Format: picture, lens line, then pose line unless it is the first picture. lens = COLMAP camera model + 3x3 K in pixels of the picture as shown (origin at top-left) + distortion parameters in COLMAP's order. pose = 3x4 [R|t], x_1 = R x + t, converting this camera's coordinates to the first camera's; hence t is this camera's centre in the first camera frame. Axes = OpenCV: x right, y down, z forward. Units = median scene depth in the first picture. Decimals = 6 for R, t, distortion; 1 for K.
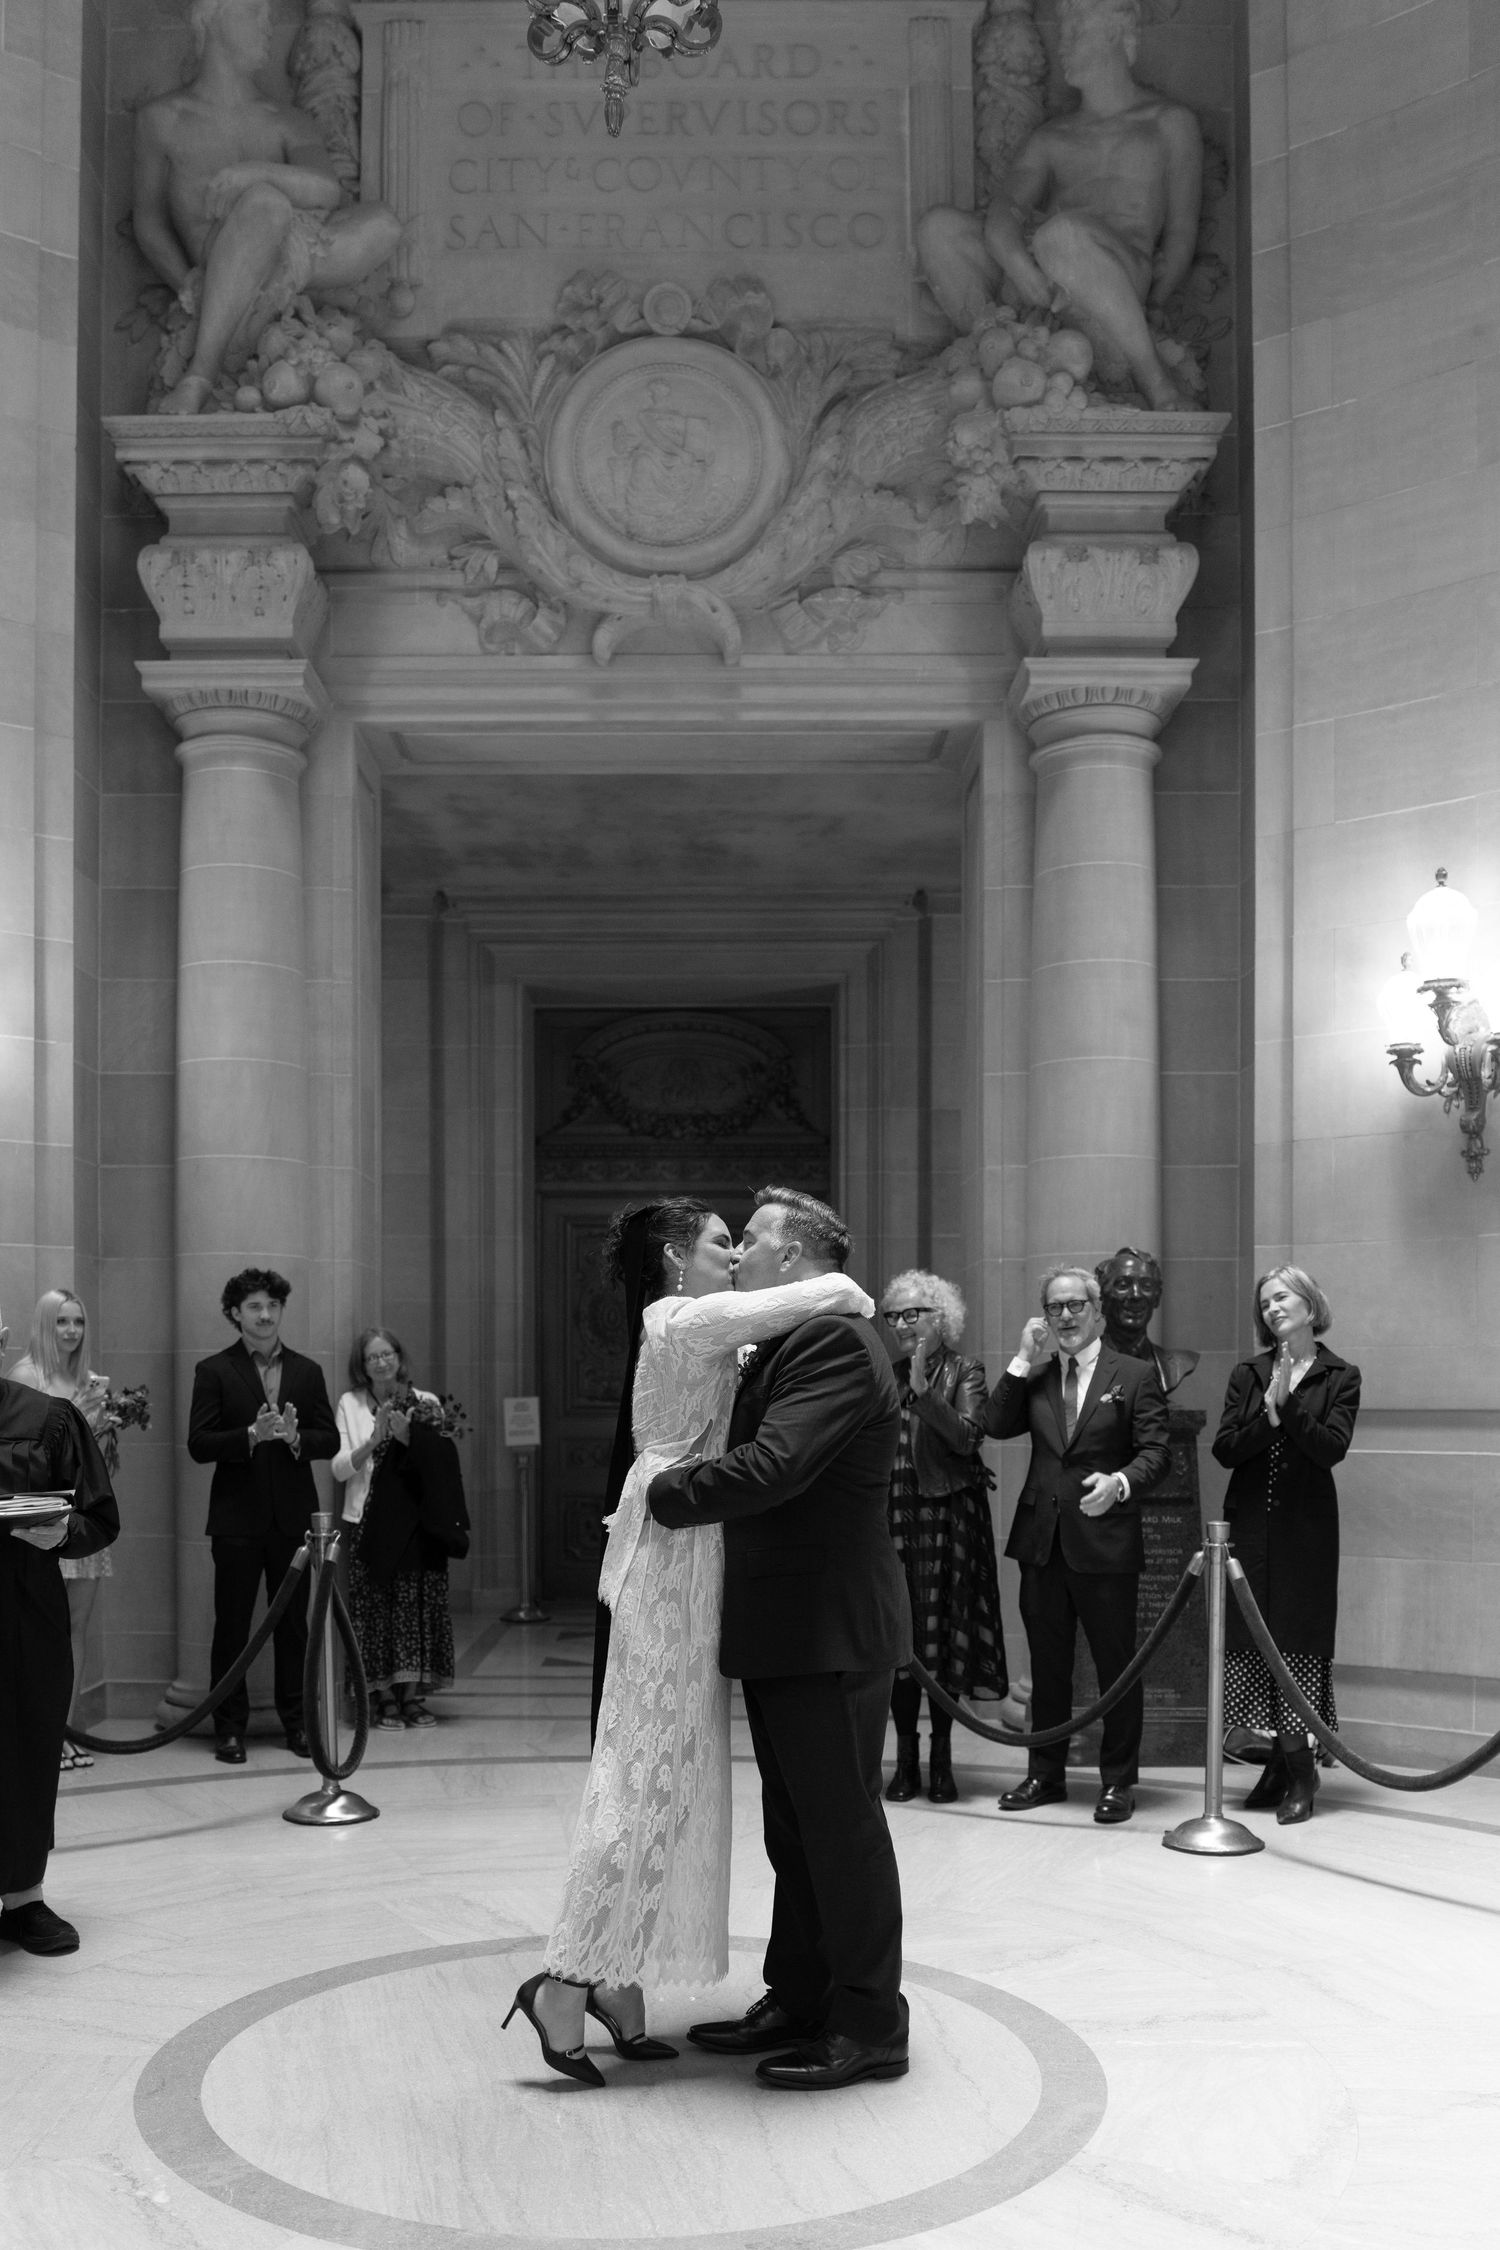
lens RADIAL K [[6101.2, 0, 750.1], [0, 6101.2, 1124.5], [0, 0, 1]] dist [-0.137225, 0.000000]
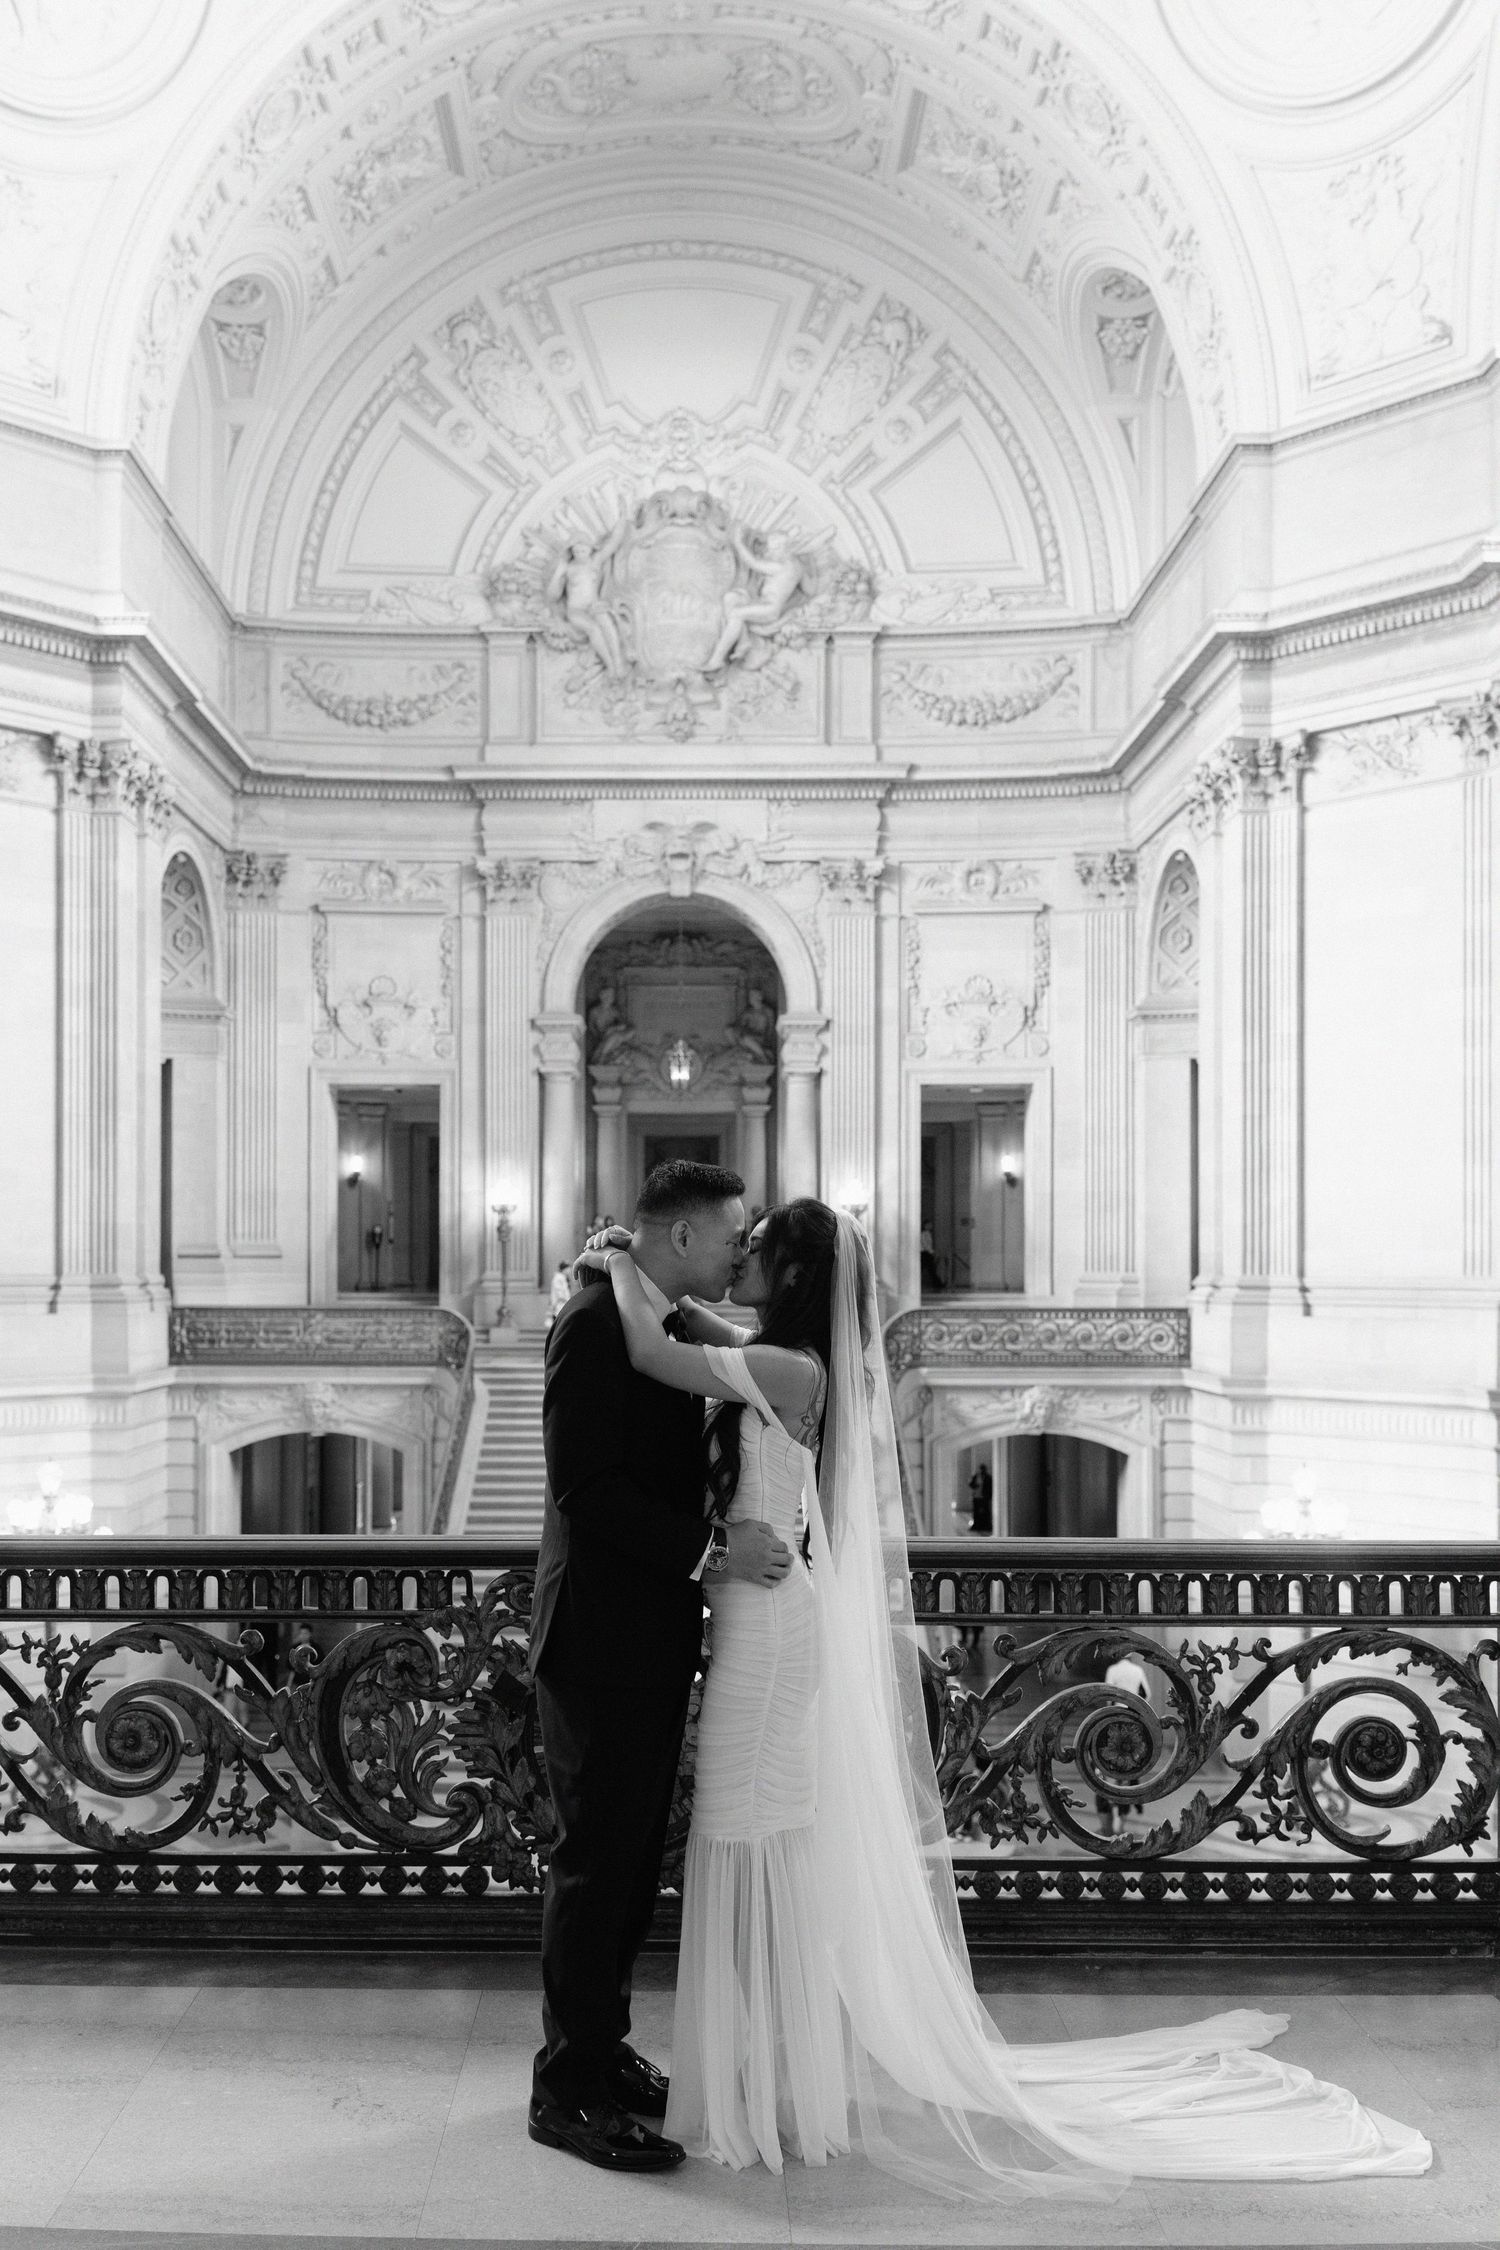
lens RADIAL K [[6101.2, 0, 736.5], [0, 6101.2, 1141.5], [0, 0, 1]] dist [-0.137225, 0.000000]
pose [[0.999977, -0.004062, 0.005508, 0.006570], [0.003859, 0.999333, 0.036326, -0.253598], [-0.005652, -0.036304, 0.999325, -4.855811]]
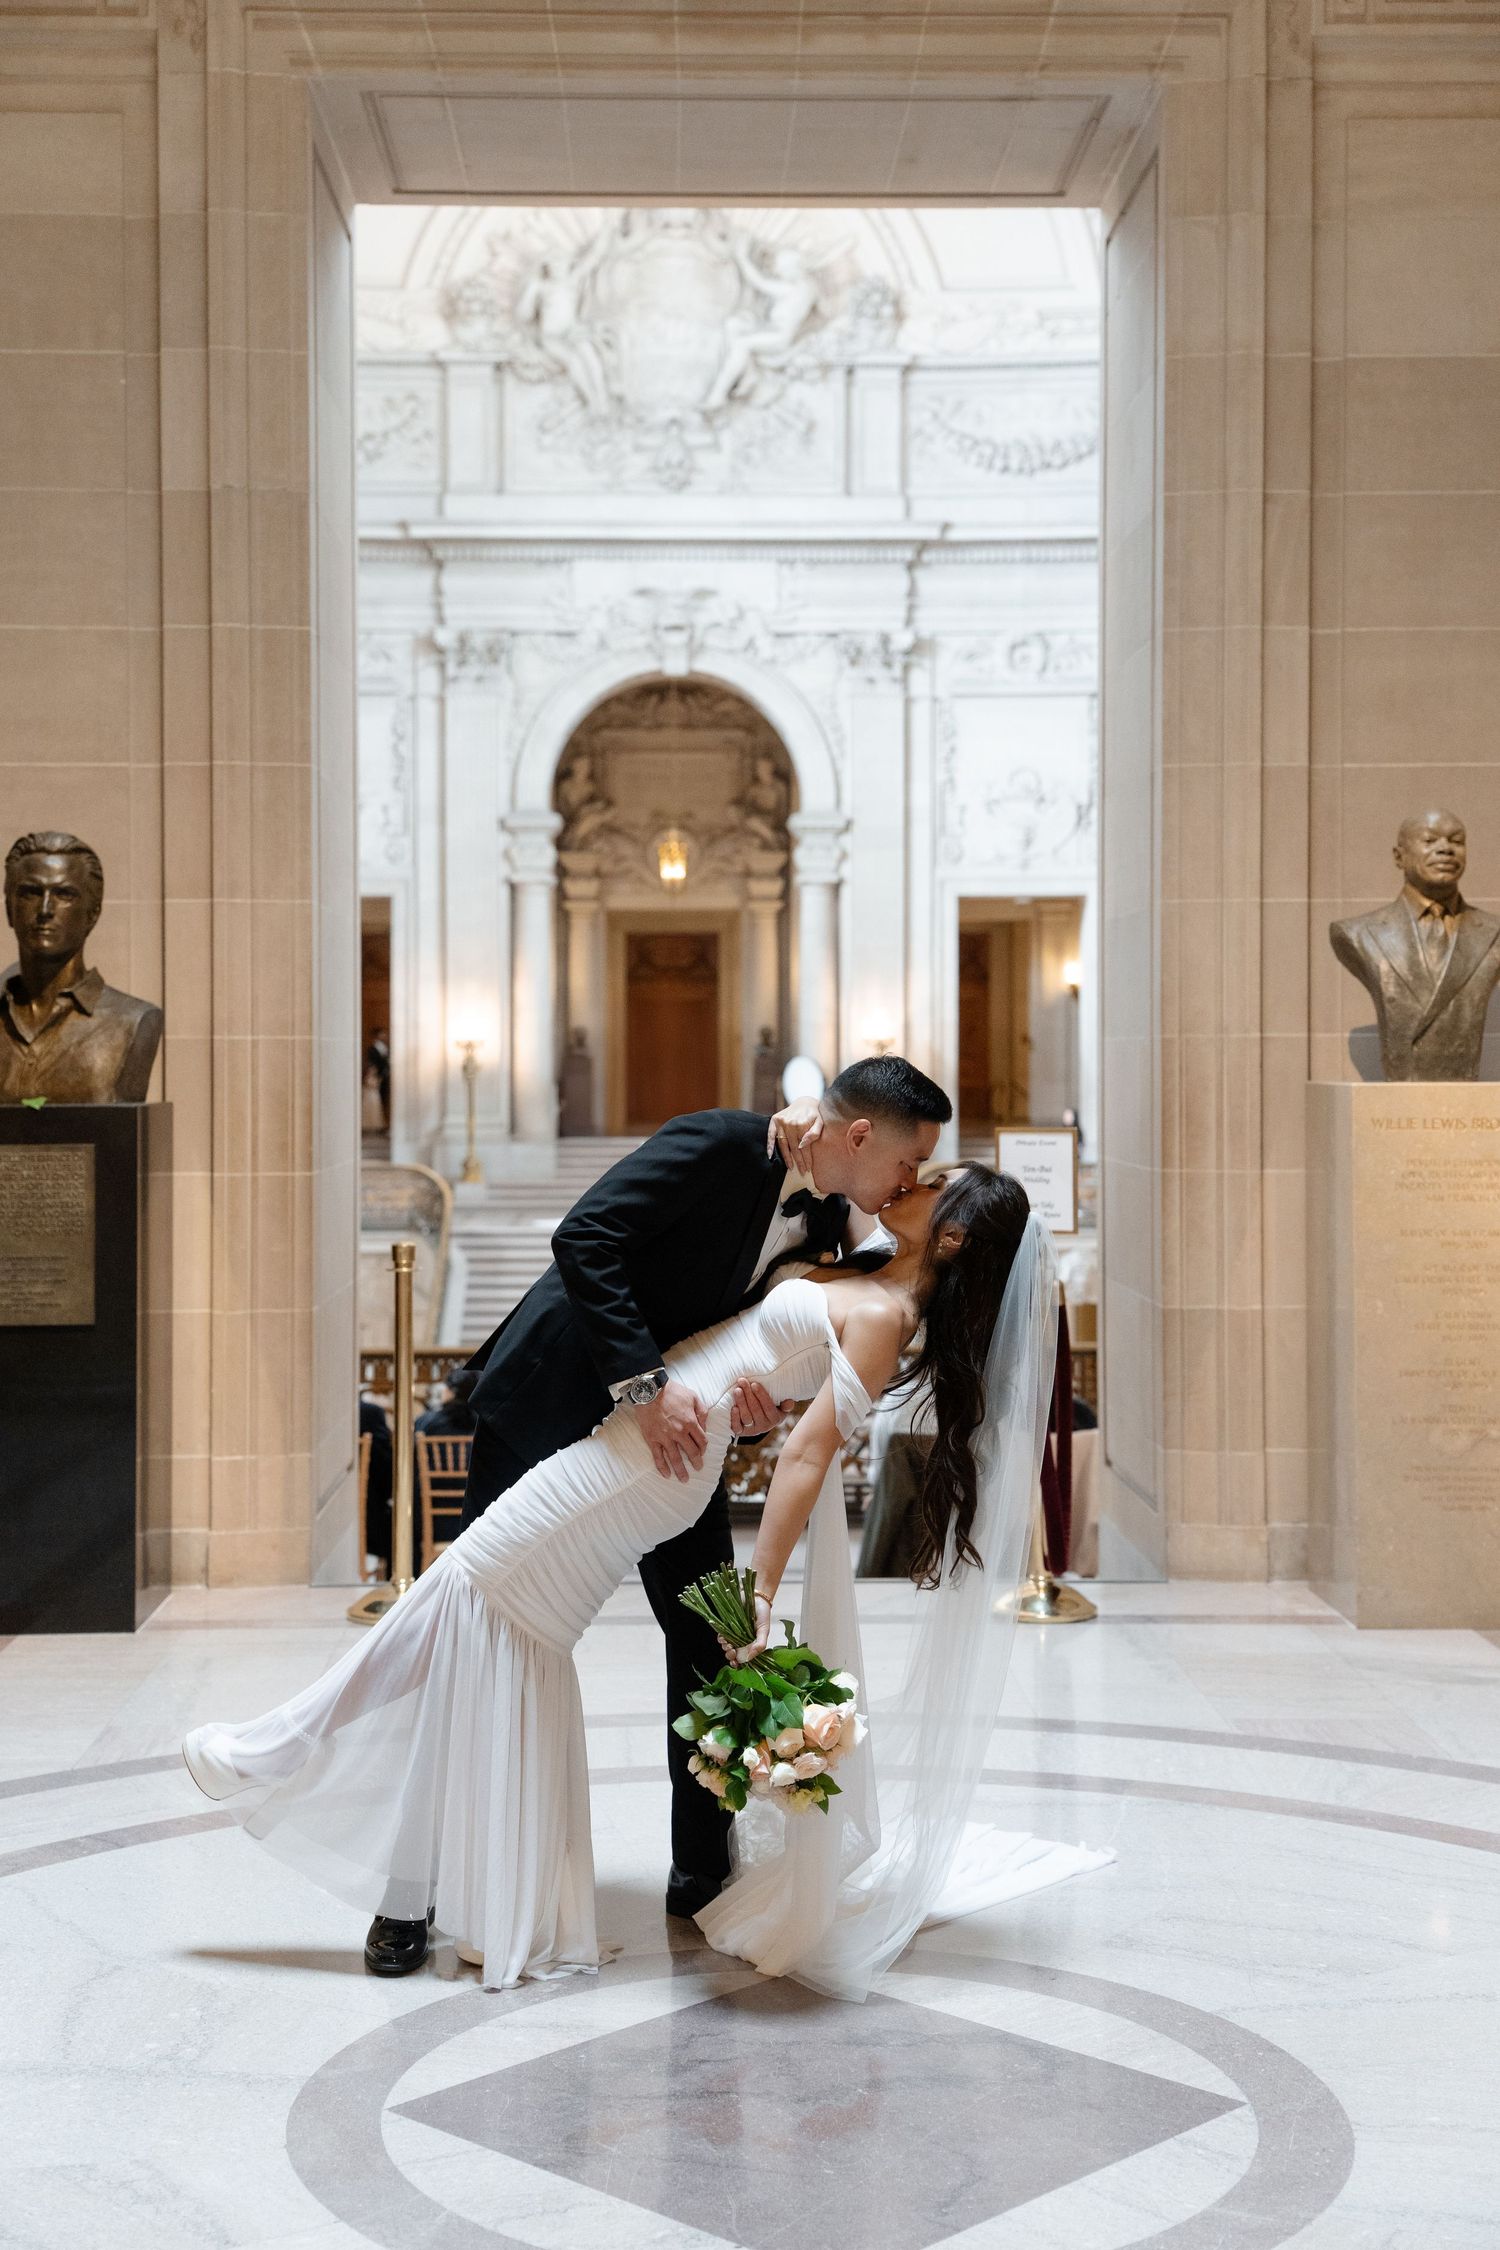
lens RADIAL K [[6101.2, 0, 761.4], [0, 6101.2, 1110.4], [0, 0, 1]] dist [-0.137225, 0.000000]
pose [[0.999947, -0.005668, 0.008594, 0.013129], [0.005214, 0.998640, 0.051884, -0.159642], [-0.008876, -0.051836, 0.998616, -3.772307]]
